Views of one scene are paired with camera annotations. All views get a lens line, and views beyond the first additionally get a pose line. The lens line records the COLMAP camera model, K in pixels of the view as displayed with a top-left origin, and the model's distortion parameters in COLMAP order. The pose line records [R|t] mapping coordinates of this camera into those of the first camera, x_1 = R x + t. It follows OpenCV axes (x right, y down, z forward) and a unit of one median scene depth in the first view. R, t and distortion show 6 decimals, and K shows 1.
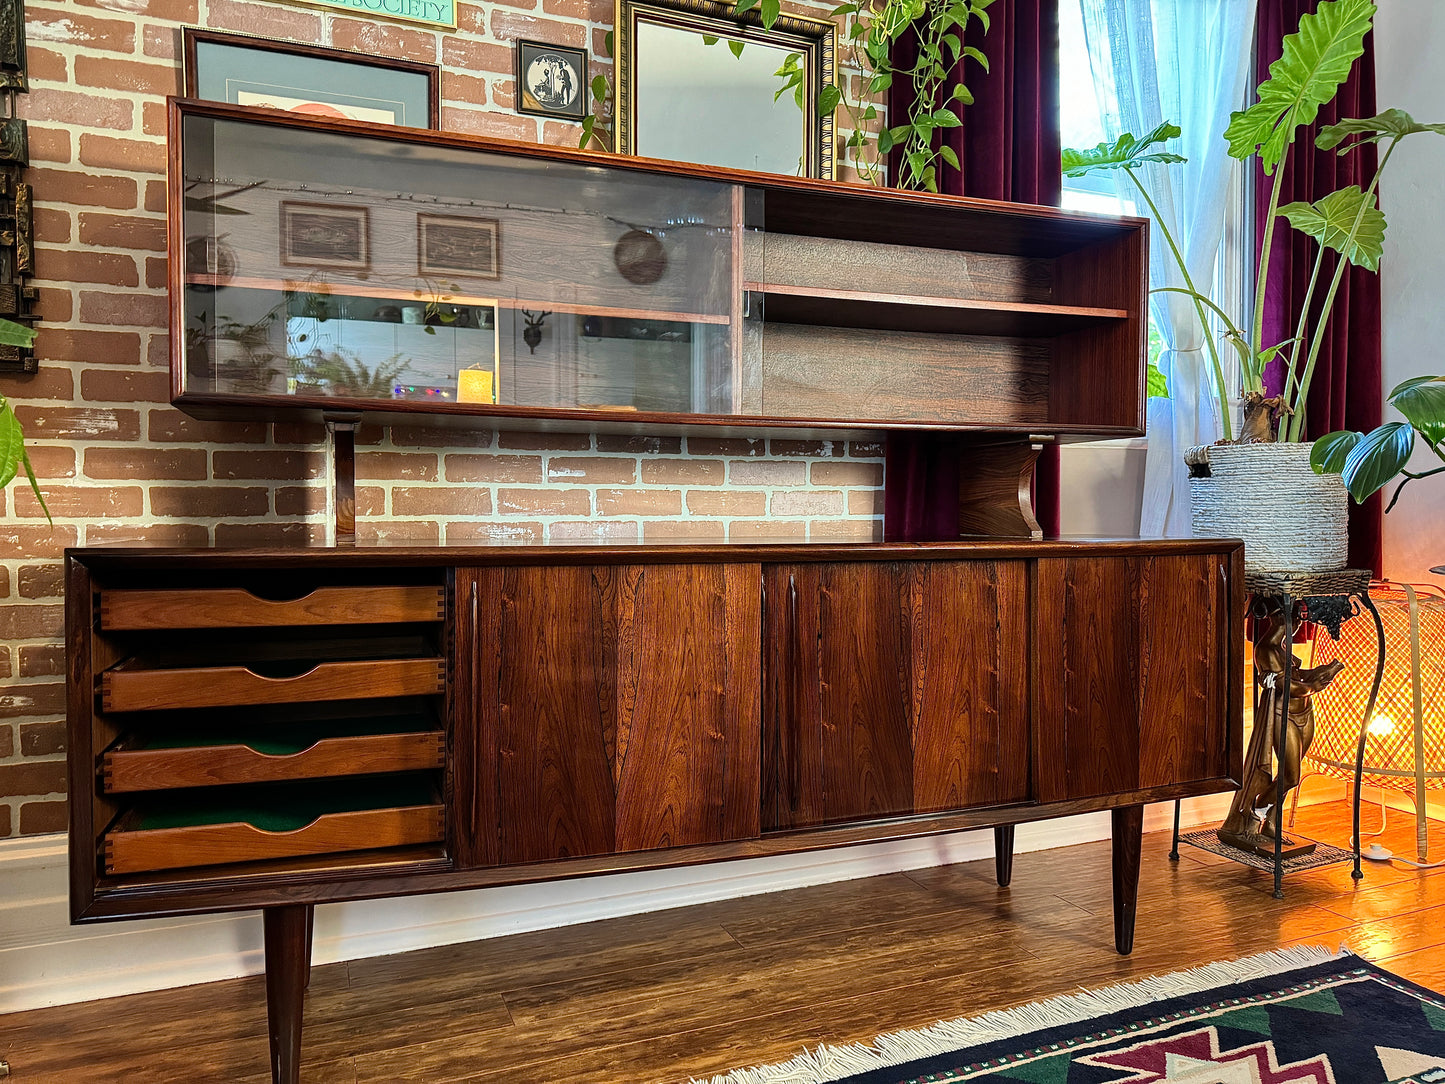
lens RADIAL K [[1026.7, 0, 731.2], [0, 1026.7, 533.0], [0, 0, 1]] dist [0.042776, -0.056680]
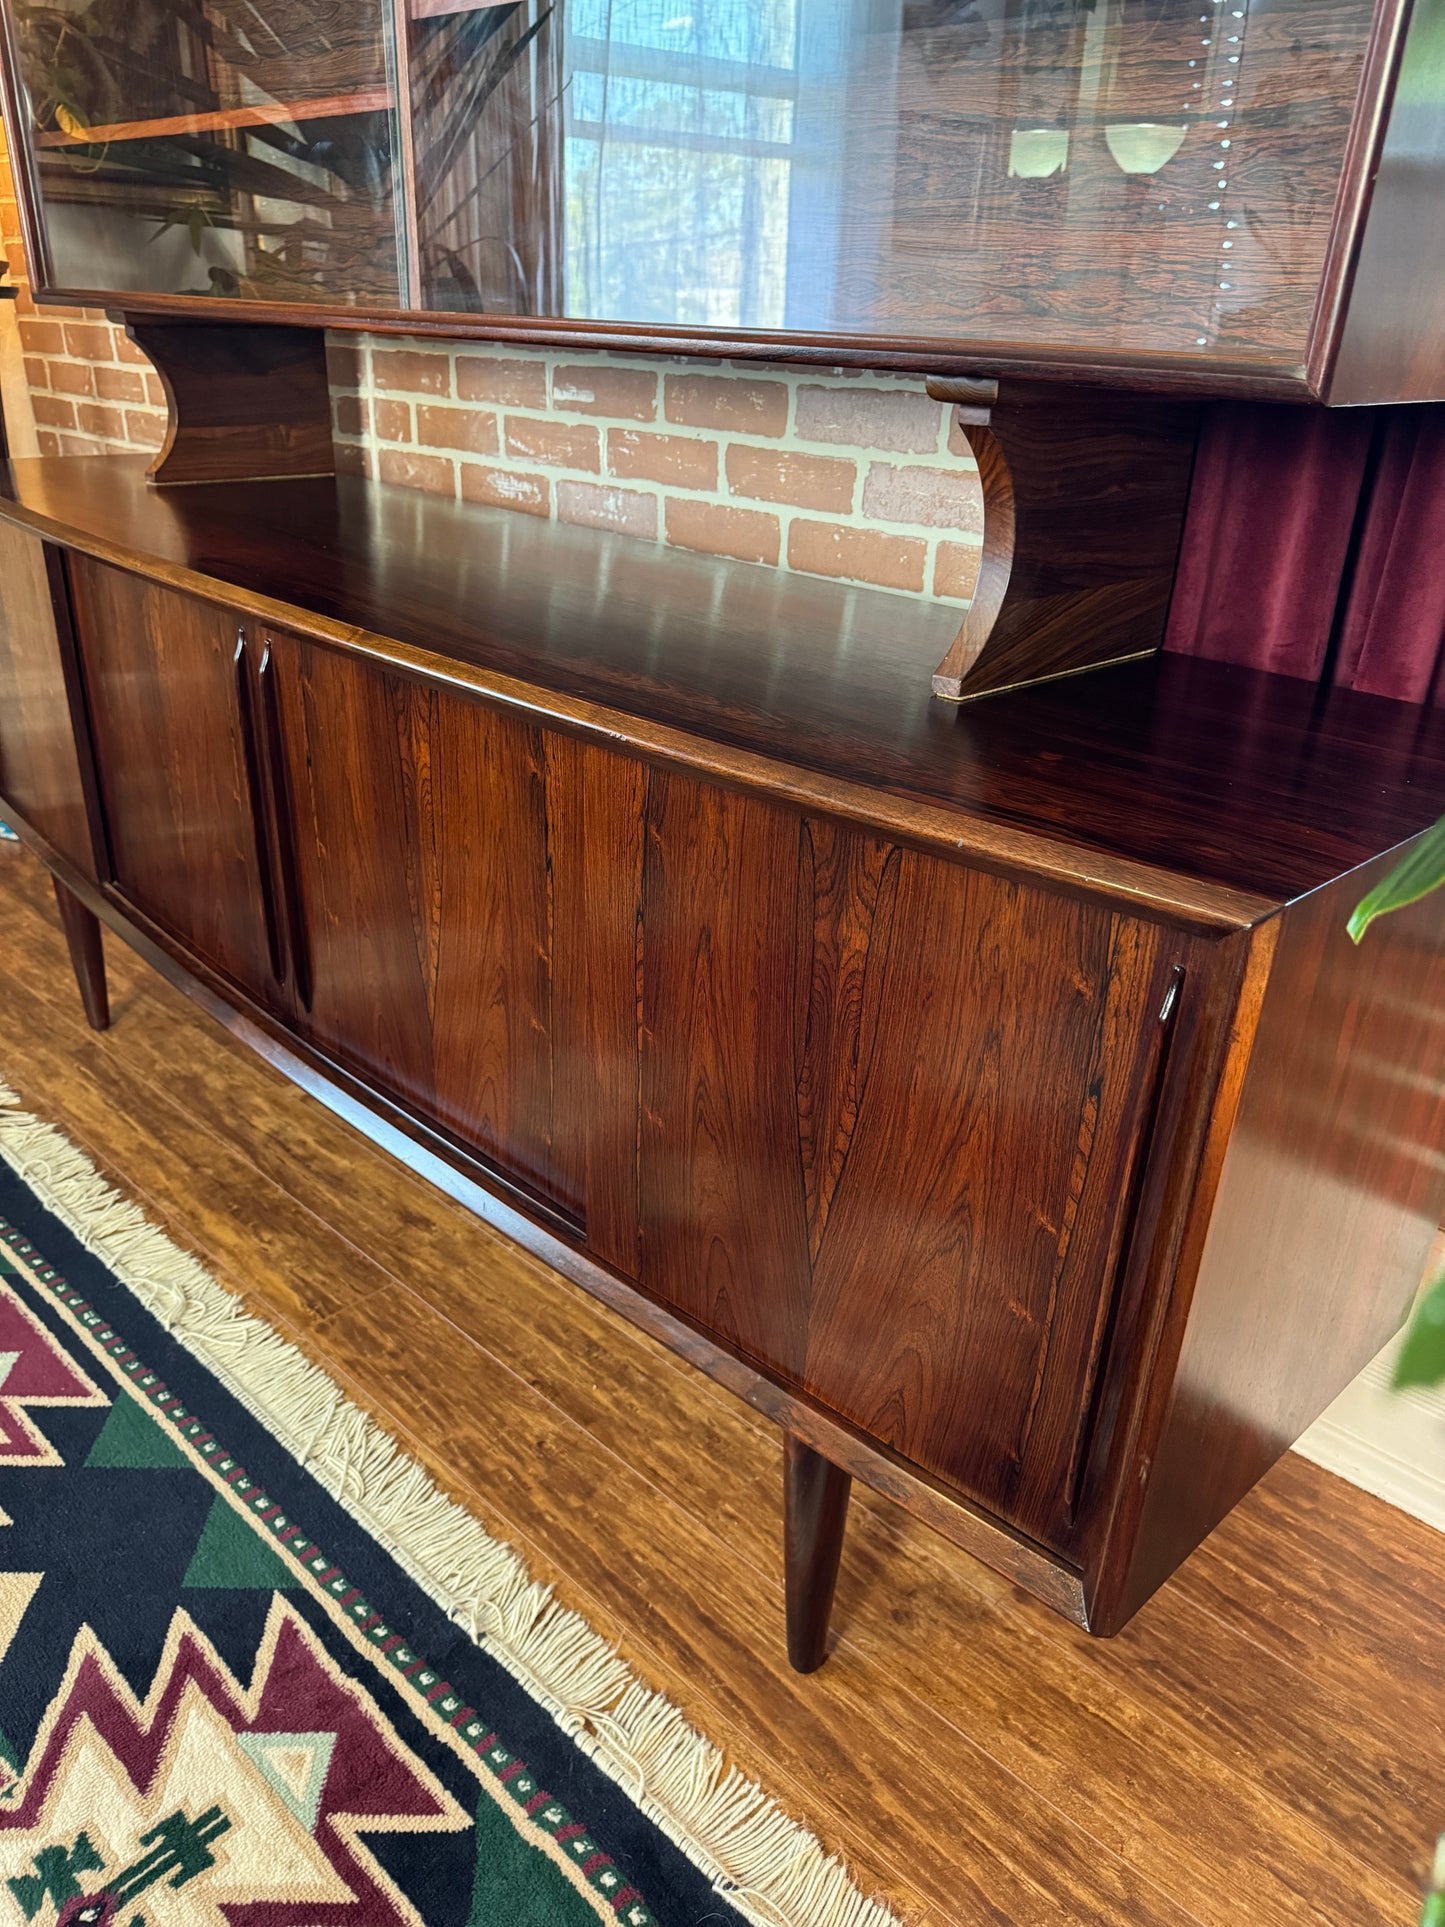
lens RADIAL K [[1369.1, 0, 719.0], [0, 1369.1, 985.7], [0, 0, 1]] dist [0.042776, -0.056680]
pose [[0.395546, 0.422095, -0.815707, 0.726366], [-0.054765, 0.897398, 0.437810, -0.113094], [0.916812, -0.128502, 0.378079, 0.780435]]
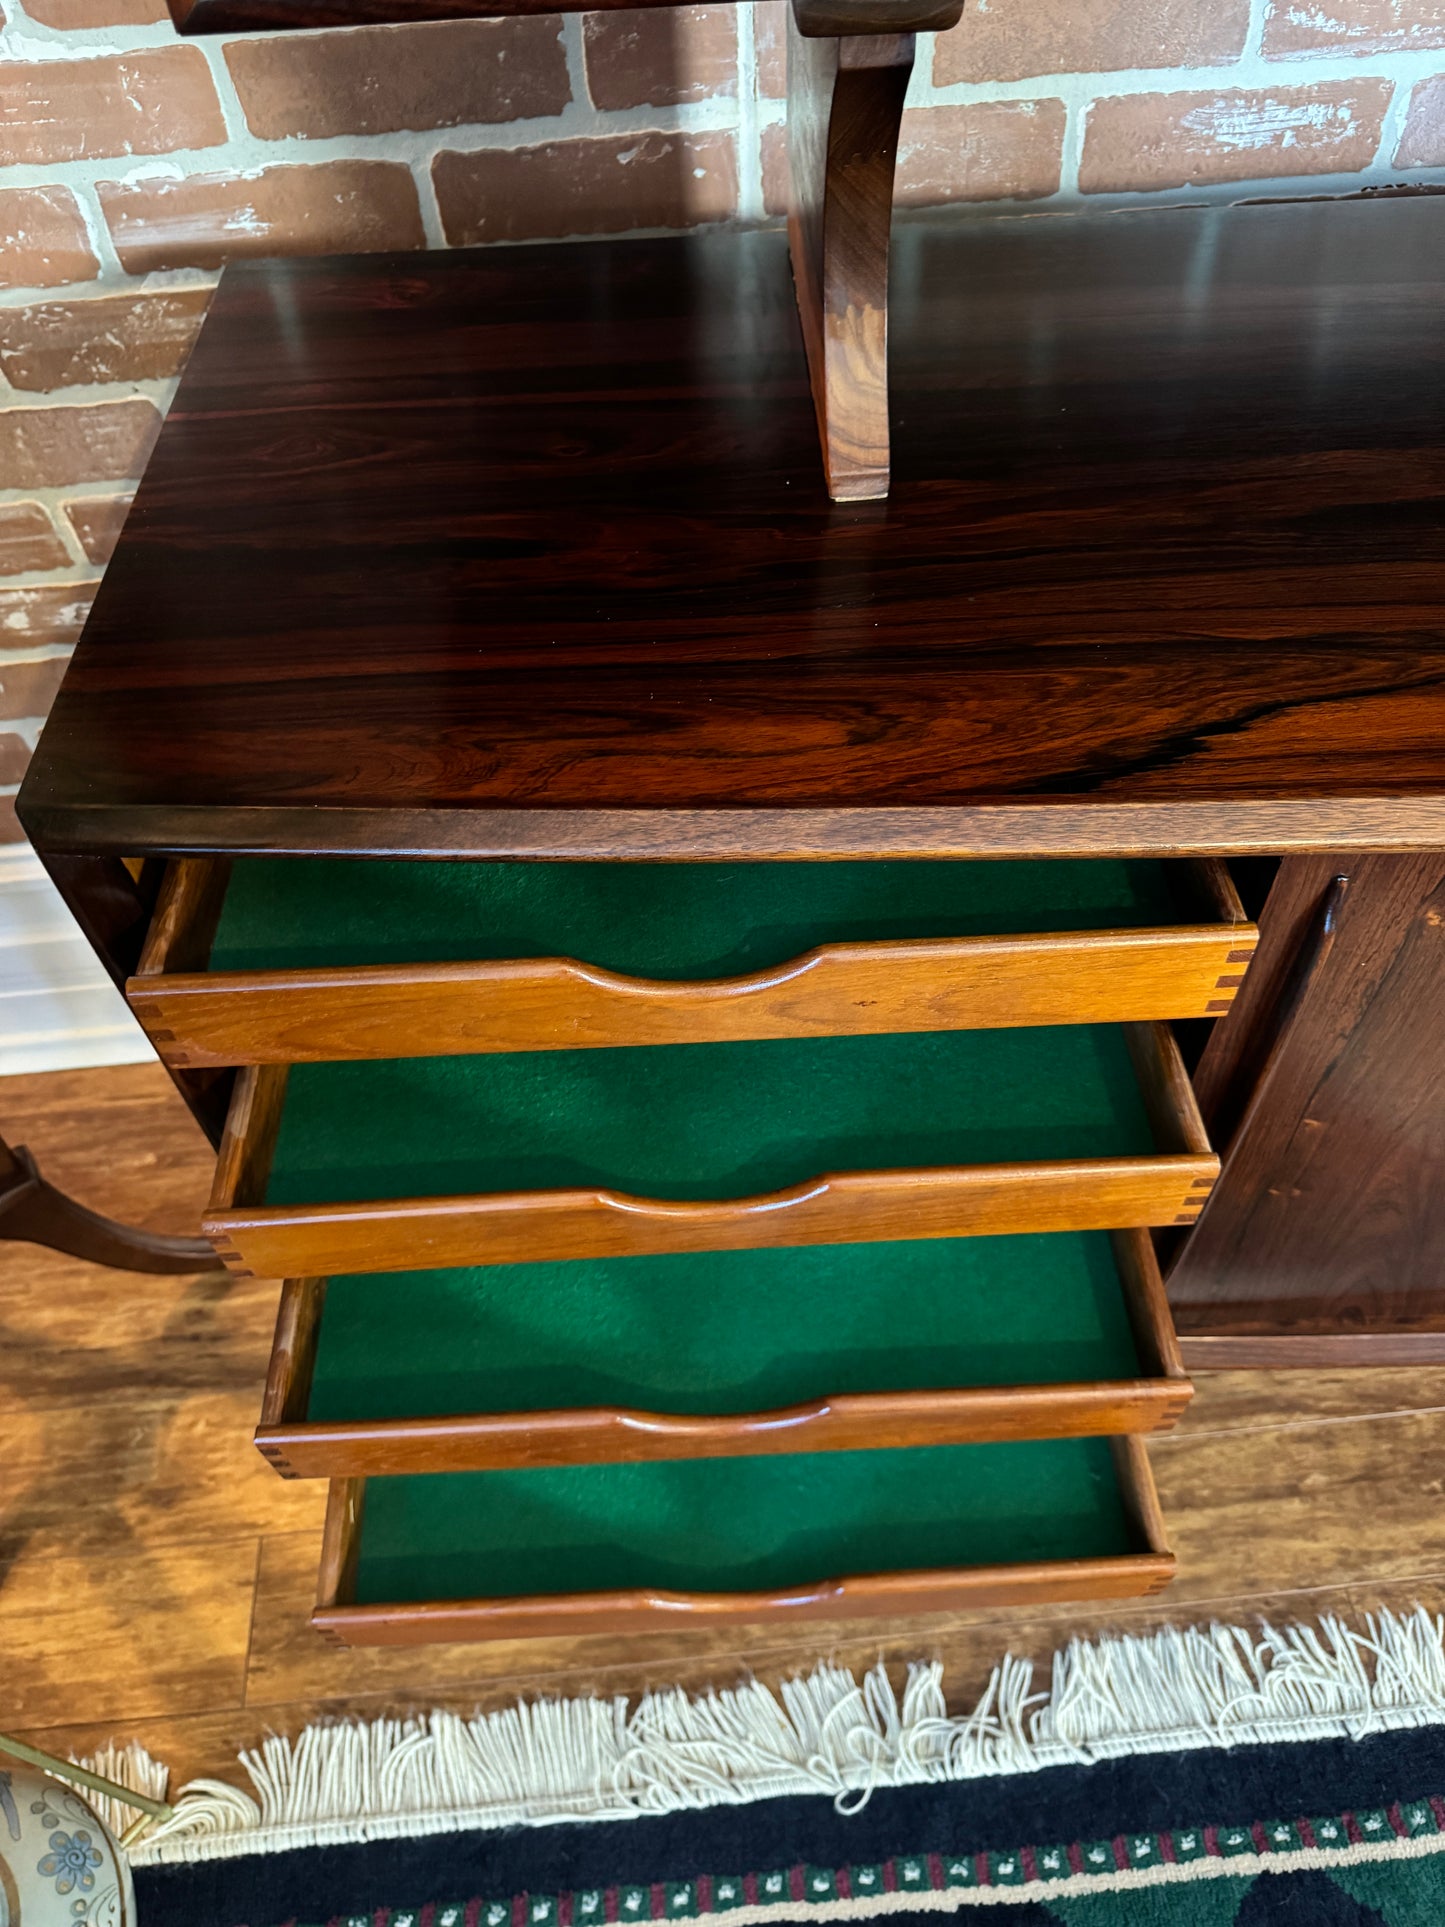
lens RADIAL K [[1383.3, 0, 728.5], [0, 1383.3, 959.3], [0, 0, 1]] dist [-0.007467, 0.010743]
pose [[0.954122, 0.209425, -0.213993, -0.243358], [0.027500, 0.650382, 0.759110, -0.165121], [0.298154, -0.730168, 0.614784, 0.535094]]
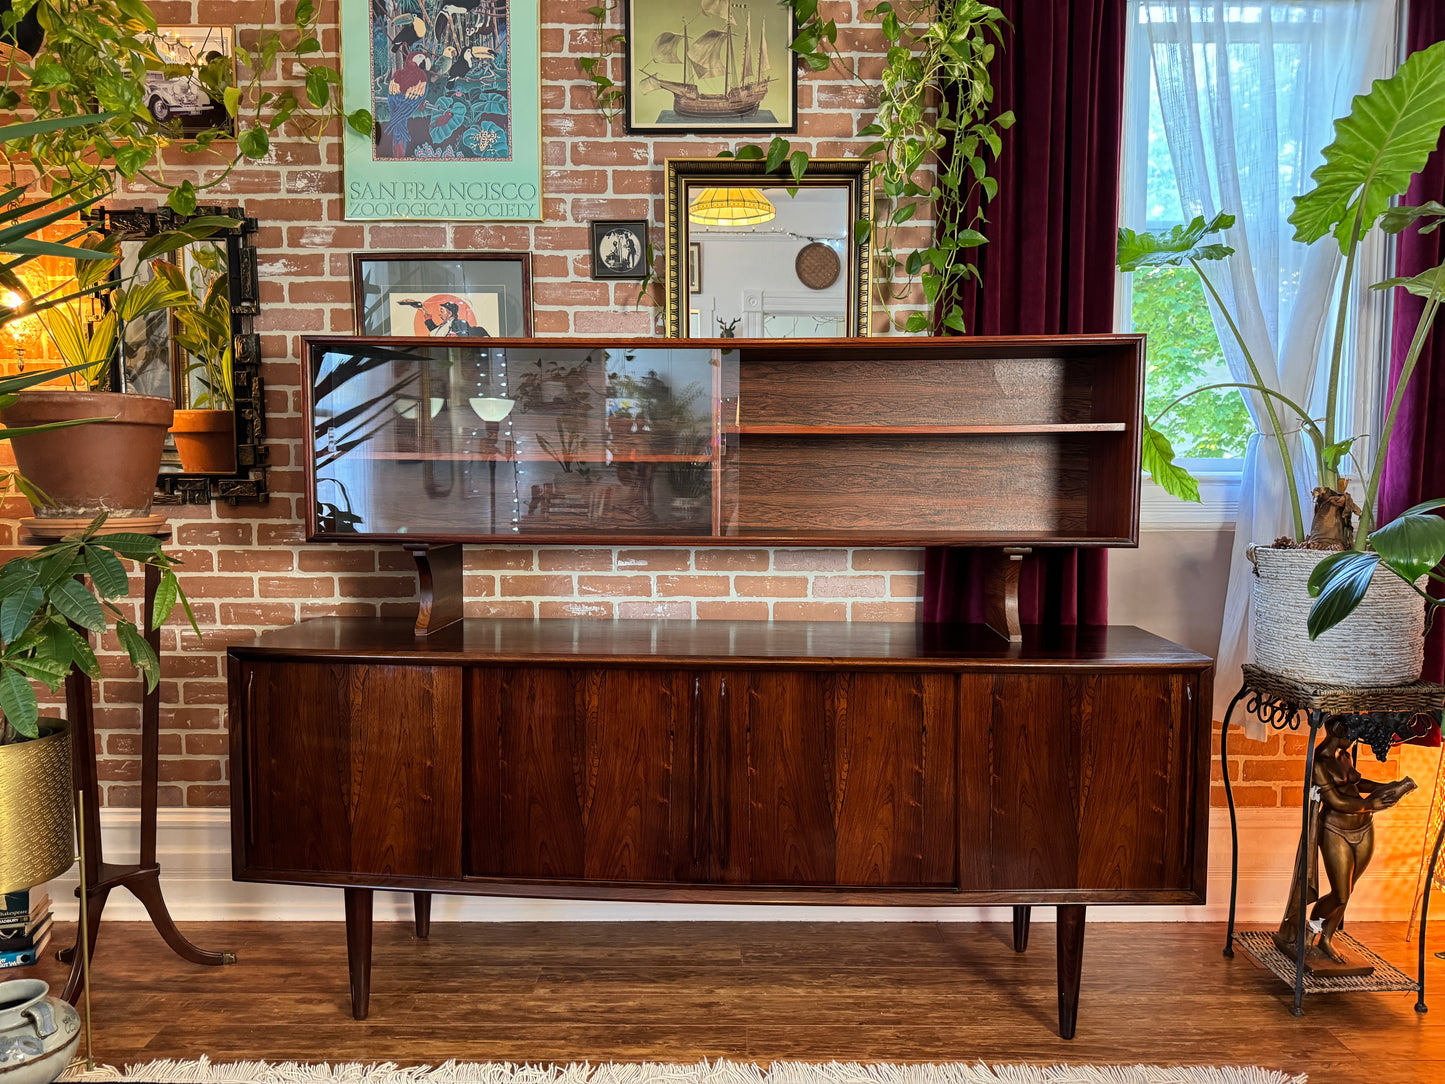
lens RADIAL K [[1026.7, 0, 725.2], [0, 1026.7, 534.1], [0, 0, 1]] dist [0.042776, -0.056680]
pose [[0.922004, 0.027167, -0.386226, 0.452884], [-0.010548, 0.998927, 0.045085, -0.160936], [0.387037, -0.037495, 0.921302, -0.107336]]
